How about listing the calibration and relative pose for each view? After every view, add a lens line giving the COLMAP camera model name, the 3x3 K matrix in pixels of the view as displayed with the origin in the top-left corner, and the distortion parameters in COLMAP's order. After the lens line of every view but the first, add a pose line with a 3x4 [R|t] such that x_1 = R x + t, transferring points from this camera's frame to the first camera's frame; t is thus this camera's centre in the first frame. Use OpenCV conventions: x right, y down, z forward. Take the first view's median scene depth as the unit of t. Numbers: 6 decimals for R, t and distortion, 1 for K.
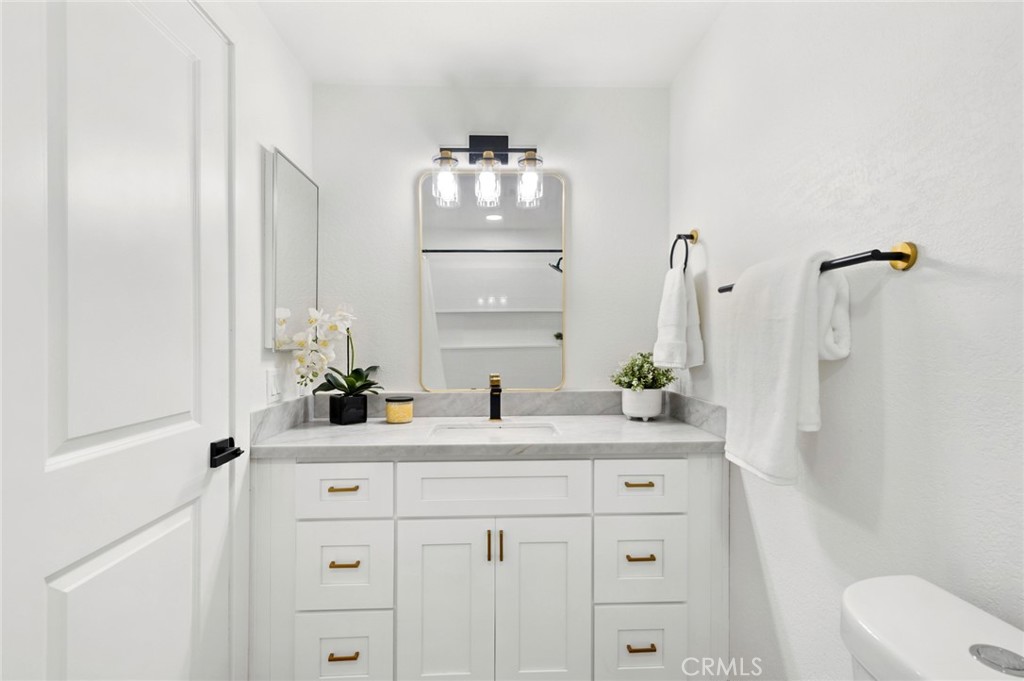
lens RADIAL K [[491.9, 0, 513.7], [0, 491.9, 330.9], [0, 0, 1]] dist [0.003230, 0.000513]
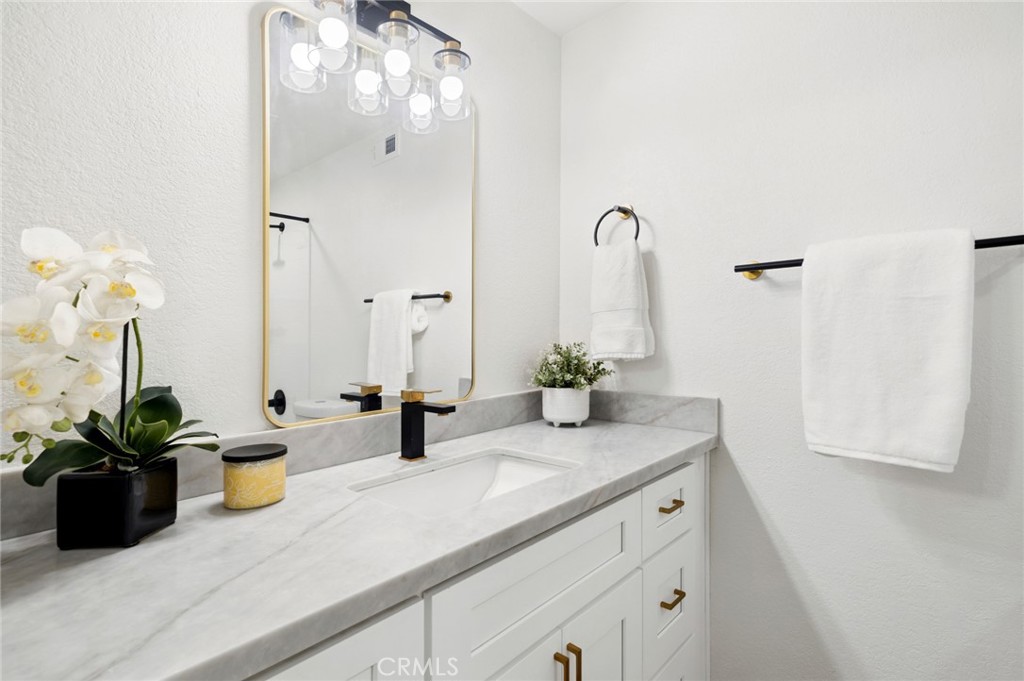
lens RADIAL K [[491.9, 0, 513.7], [0, 491.9, 330.9], [0, 0, 1]] dist [0.003230, 0.000513]
pose [[0.704754, -0.002010, 0.709449, -0.390177], [-0.001192, 0.999991, 0.004017, 0.020797], [-0.709451, -0.003676, 0.704746, 0.494197]]
